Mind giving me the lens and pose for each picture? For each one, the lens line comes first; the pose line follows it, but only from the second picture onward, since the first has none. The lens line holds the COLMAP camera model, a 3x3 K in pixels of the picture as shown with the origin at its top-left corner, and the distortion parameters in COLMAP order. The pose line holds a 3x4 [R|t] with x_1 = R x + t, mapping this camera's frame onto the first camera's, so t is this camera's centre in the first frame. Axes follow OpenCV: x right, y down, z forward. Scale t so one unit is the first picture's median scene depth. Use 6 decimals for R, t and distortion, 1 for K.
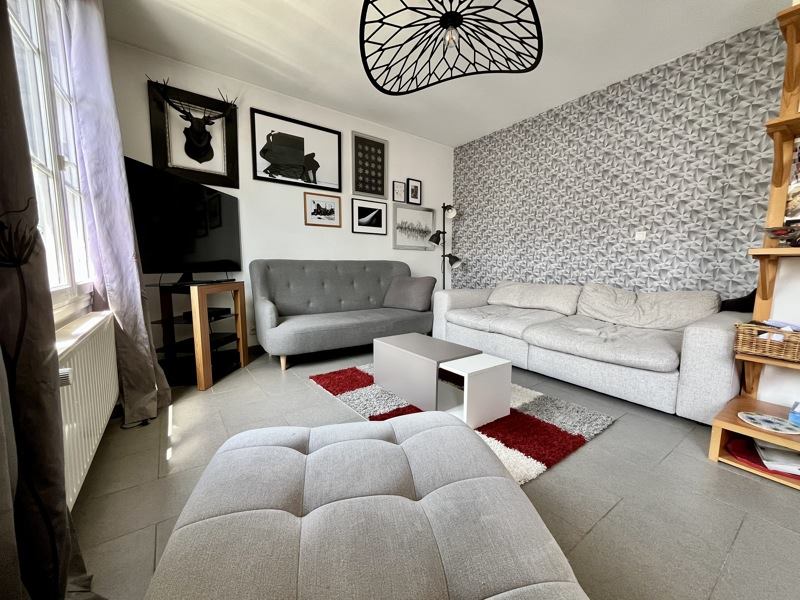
lens RADIAL K [[323.1, 0, 396.7], [0, 323.1, 301.1], [0, 0, 1]] dist [-0.002189, 0.000088]
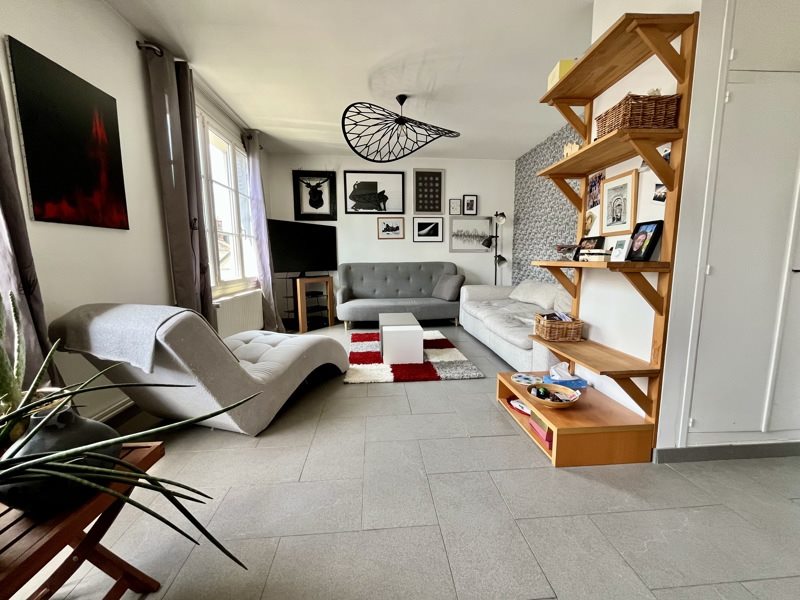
lens RADIAL K [[323.1, 0, 403.8], [0, 323.1, 301.5], [0, 0, 1]] dist [-0.002189, 0.000088]
pose [[0.860280, 0.052947, -0.507064, 0.576926], [-0.043923, 0.998592, 0.029752, 0.002320], [0.507926, -0.003323, 0.861395, -0.223344]]
